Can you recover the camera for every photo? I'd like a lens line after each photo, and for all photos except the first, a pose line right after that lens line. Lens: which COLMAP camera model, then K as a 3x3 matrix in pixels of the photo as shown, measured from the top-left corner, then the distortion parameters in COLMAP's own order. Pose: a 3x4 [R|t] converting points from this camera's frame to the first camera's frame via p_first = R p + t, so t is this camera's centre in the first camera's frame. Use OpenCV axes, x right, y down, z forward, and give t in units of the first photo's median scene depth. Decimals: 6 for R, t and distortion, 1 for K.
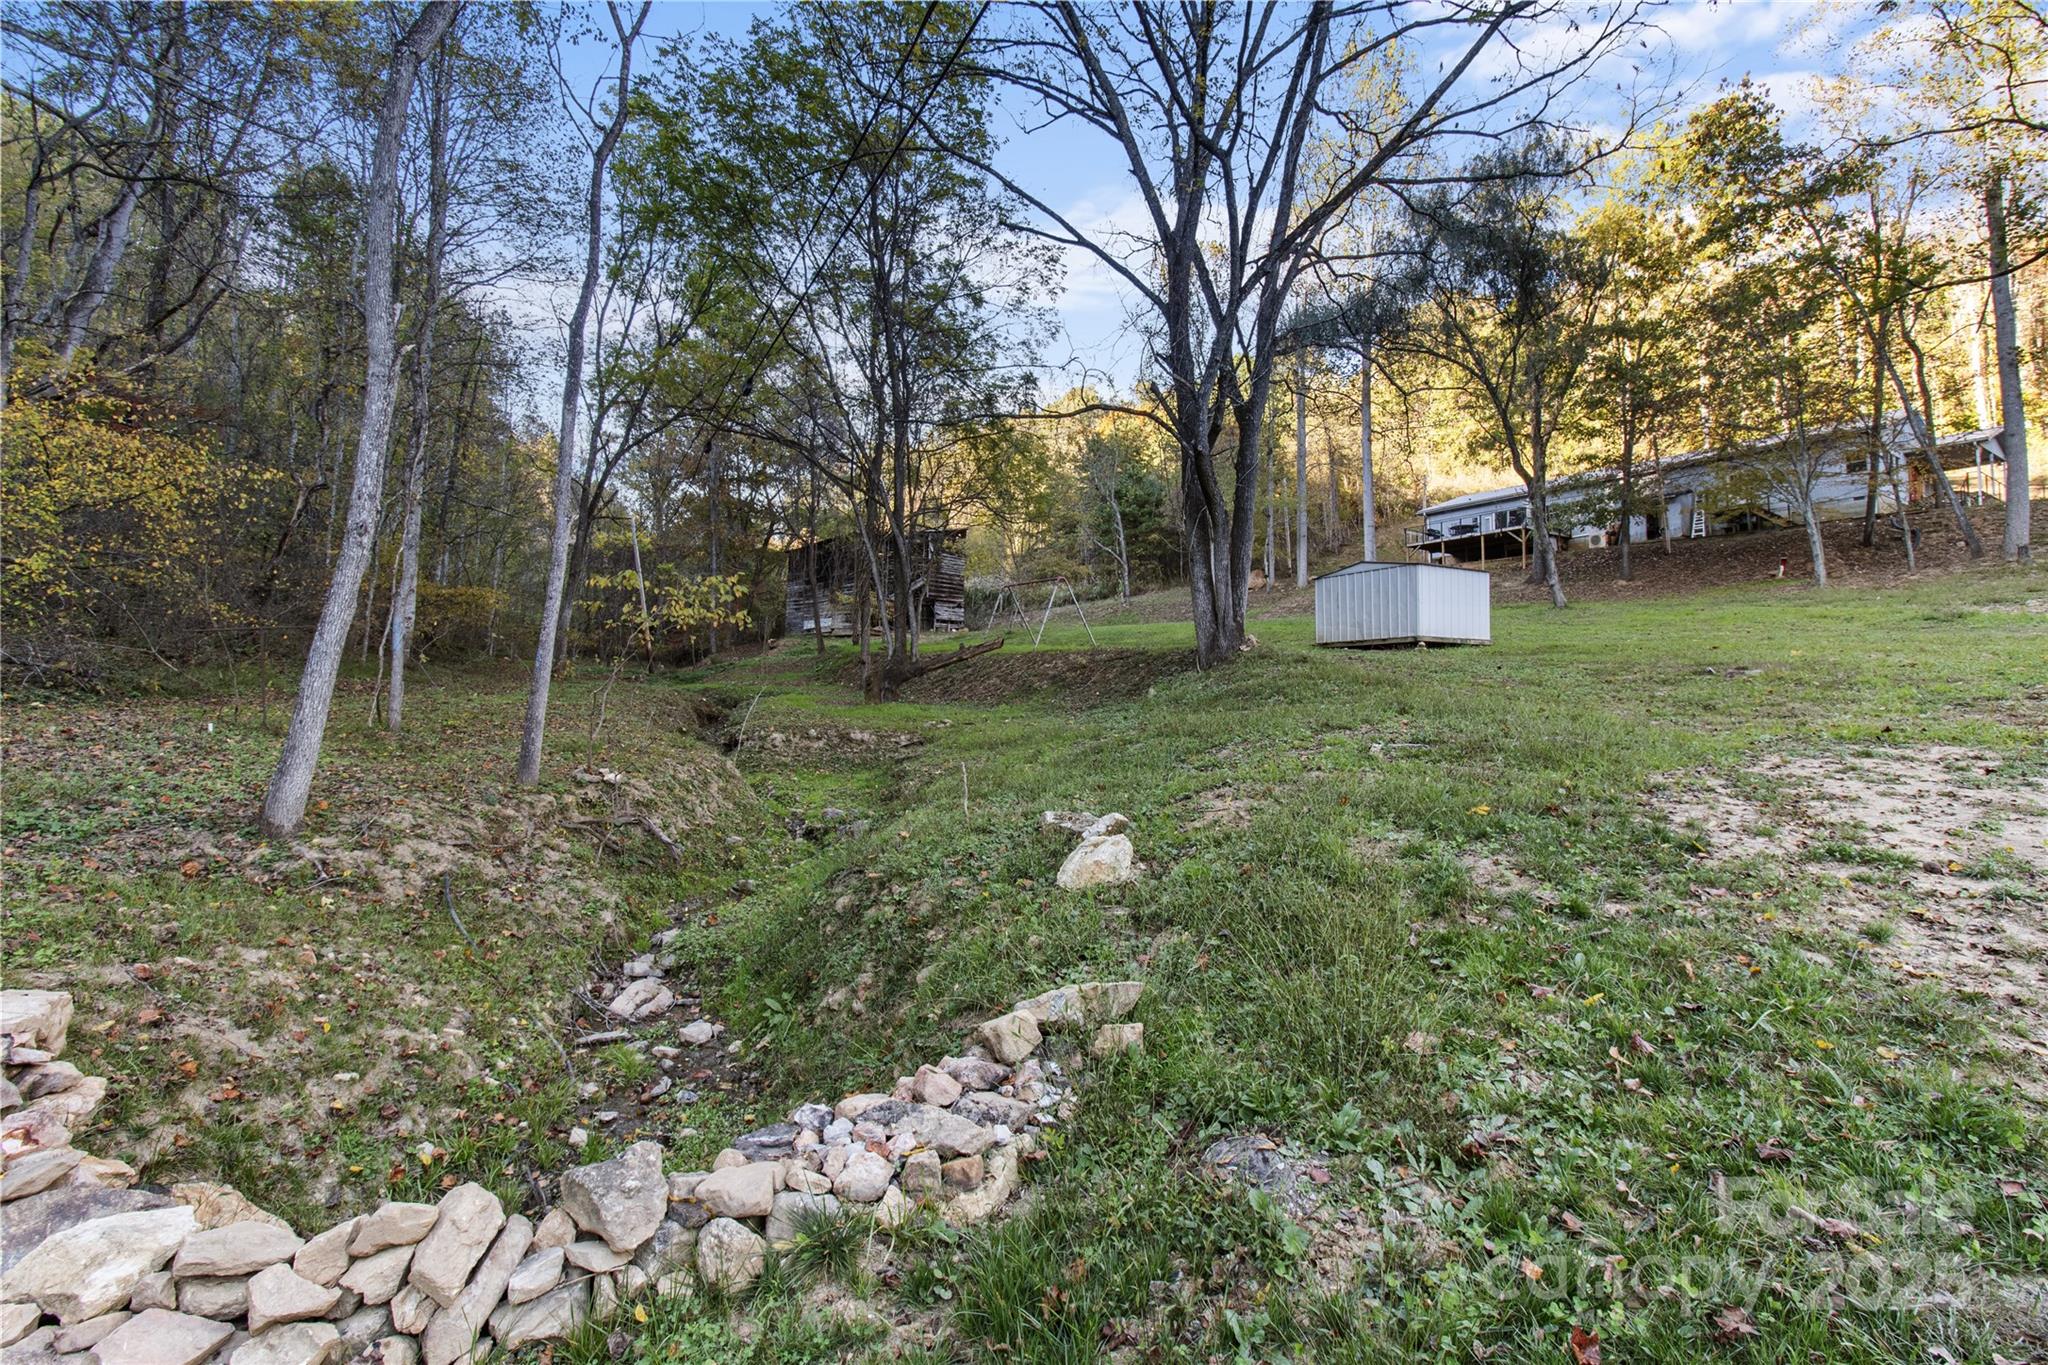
lens RADIAL K [[935.1, 0, 1039.8], [0, 935.1, 651.3], [0, 0, 1]] dist [-0.000720, 0.000207]
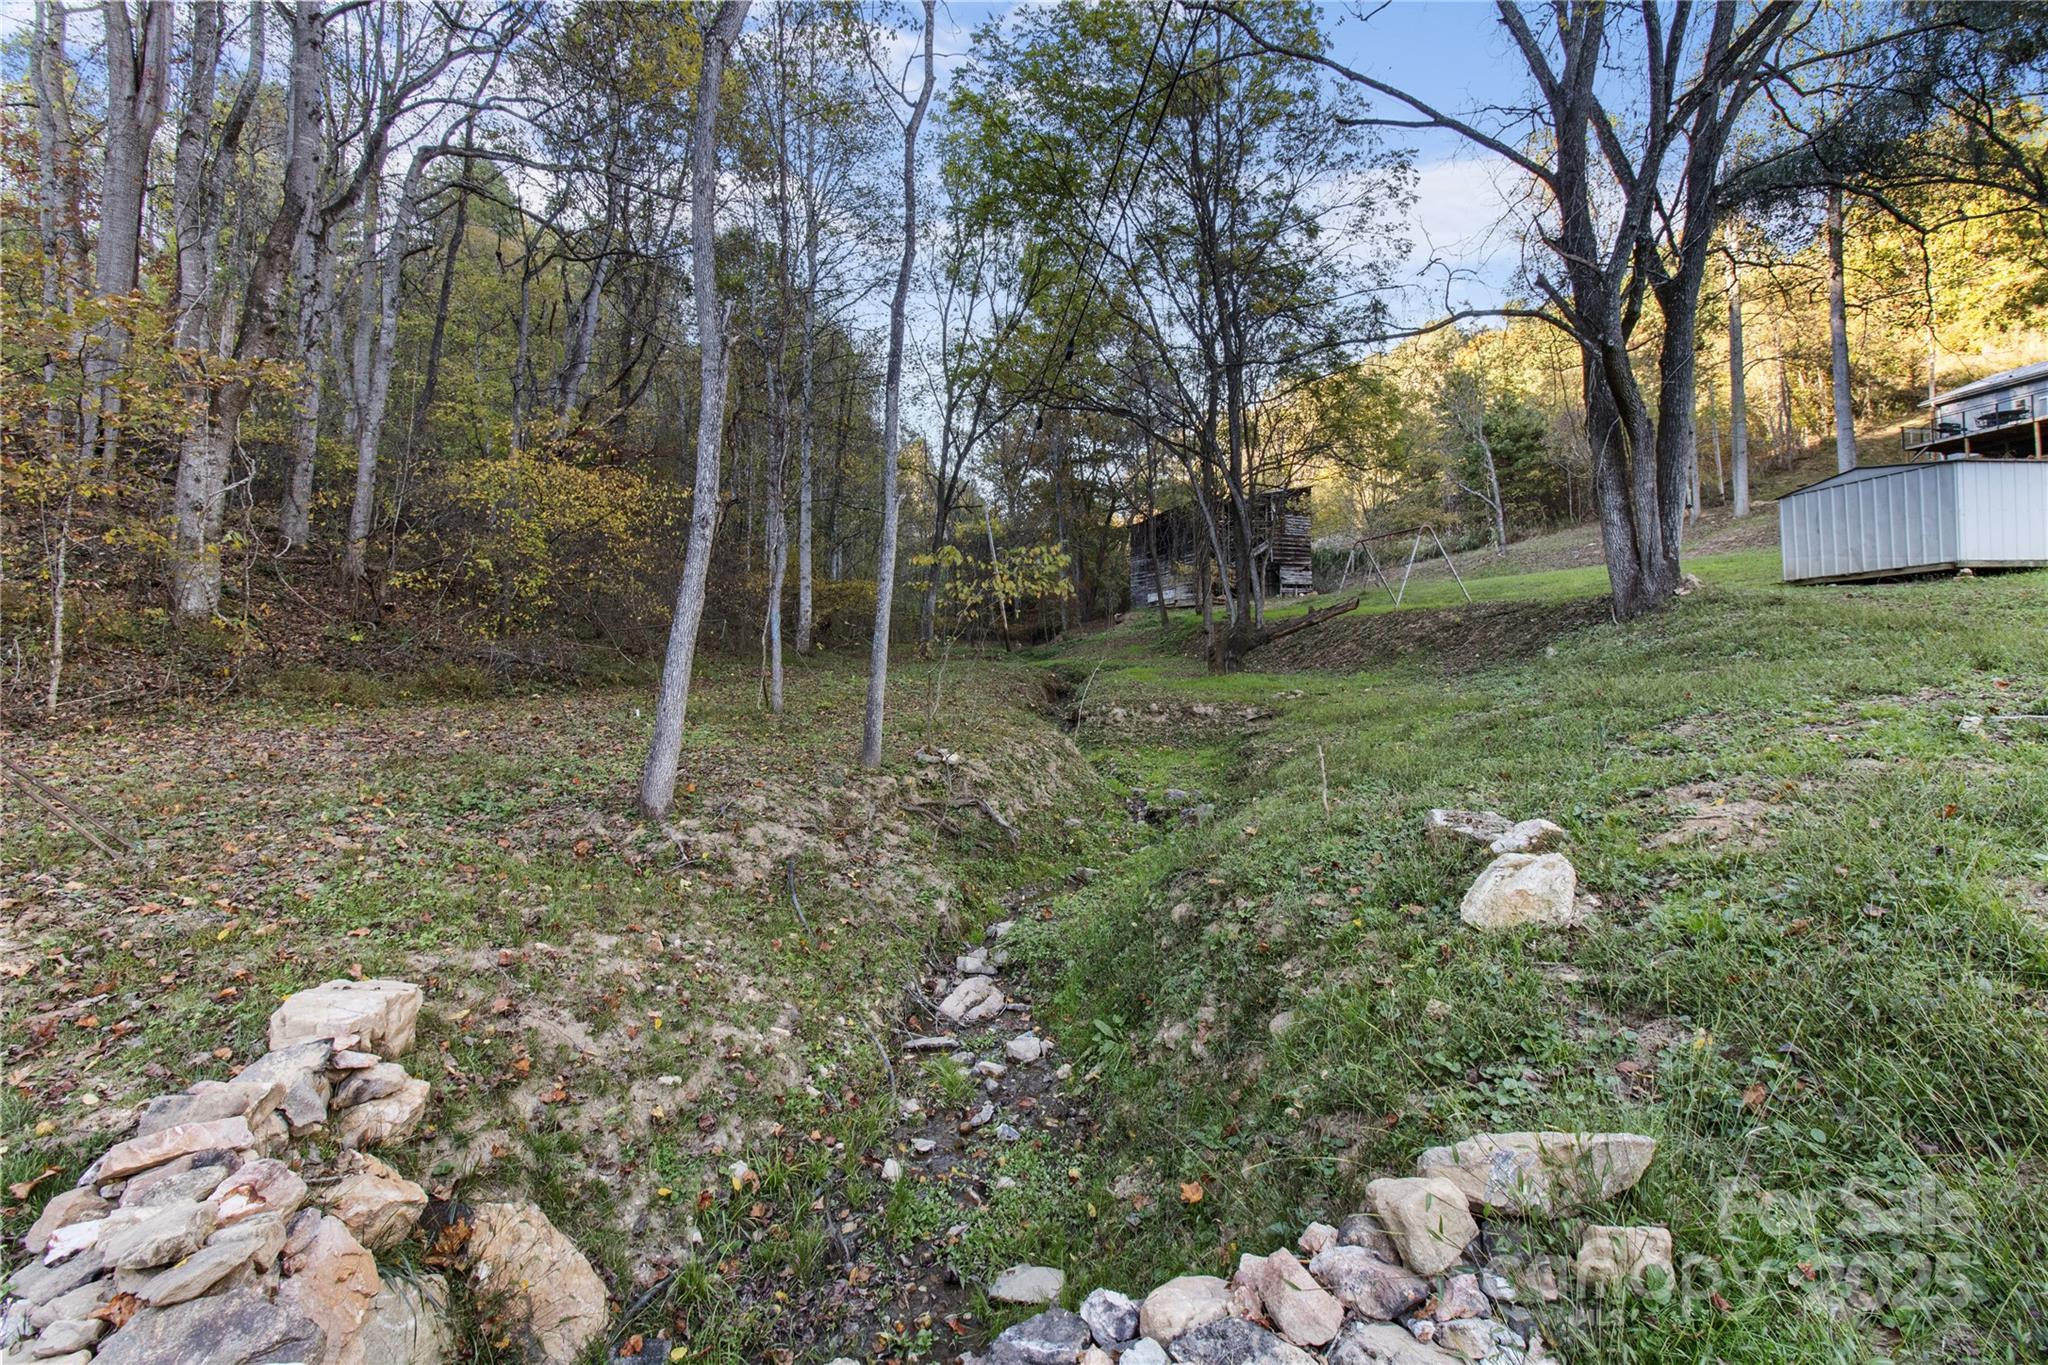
lens RADIAL K [[935.1, 0, 1039.8], [0, 935.1, 651.3], [0, 0, 1]] dist [-0.000720, 0.000207]
pose [[0.932612, -0.038064, -0.358869, -0.010994], [0.049404, 0.998526, 0.022479, 0.004904], [0.357484, -0.038694, 0.933117, 0.126338]]
